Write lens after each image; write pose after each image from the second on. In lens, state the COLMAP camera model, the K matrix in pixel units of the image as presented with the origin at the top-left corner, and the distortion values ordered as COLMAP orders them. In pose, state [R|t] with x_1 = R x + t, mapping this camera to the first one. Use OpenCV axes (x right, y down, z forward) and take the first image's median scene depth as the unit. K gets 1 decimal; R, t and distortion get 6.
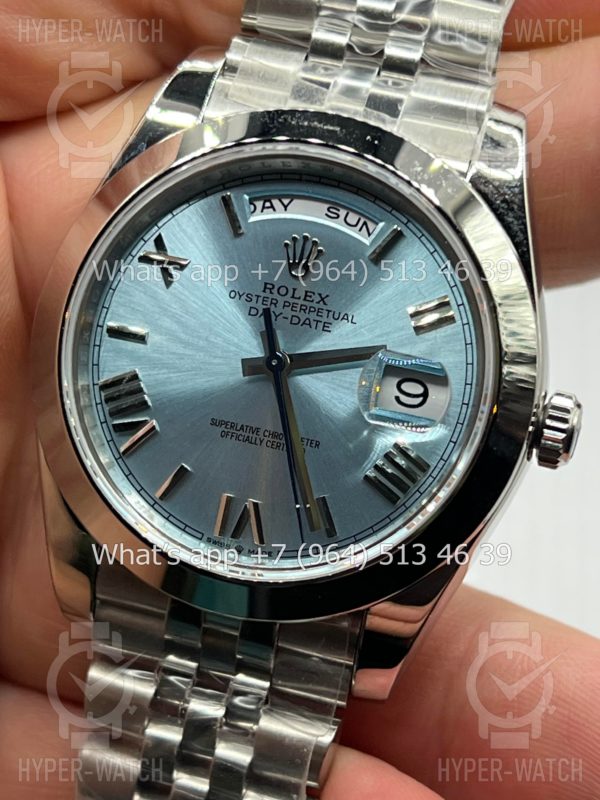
lens RADIAL K [[1804.7, 0, 300.0], [0, 1804.7, 400.0], [0, 0, 1]] dist [0.212537, -0.026605]
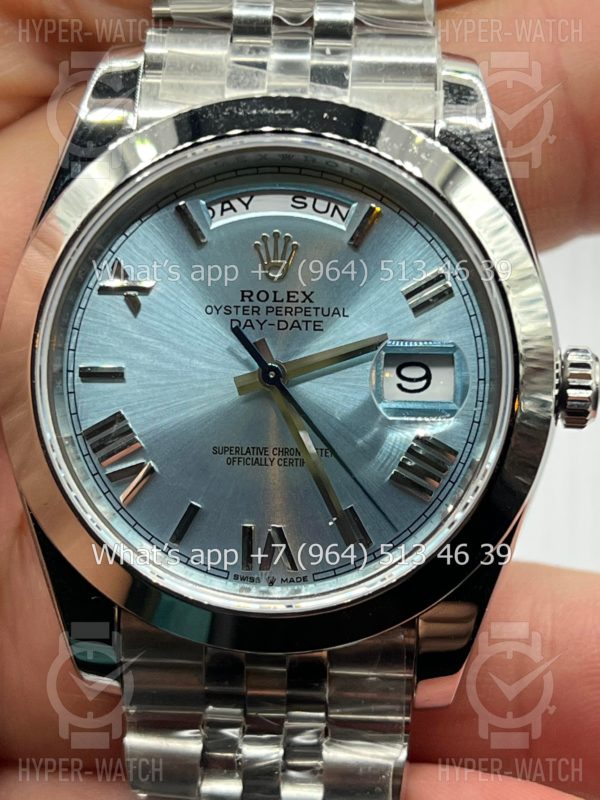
lens RADIAL K [[1804.7, 0, 300.0], [0, 1804.7, 400.0], [0, 0, 1]] dist [0.212537, -0.026605]
pose [[0.974666, -0.193374, 0.112397, -0.104478], [0.189392, 0.980861, 0.045190, -0.046393], [-0.118984, -0.022758, 0.992635, 0.083345]]
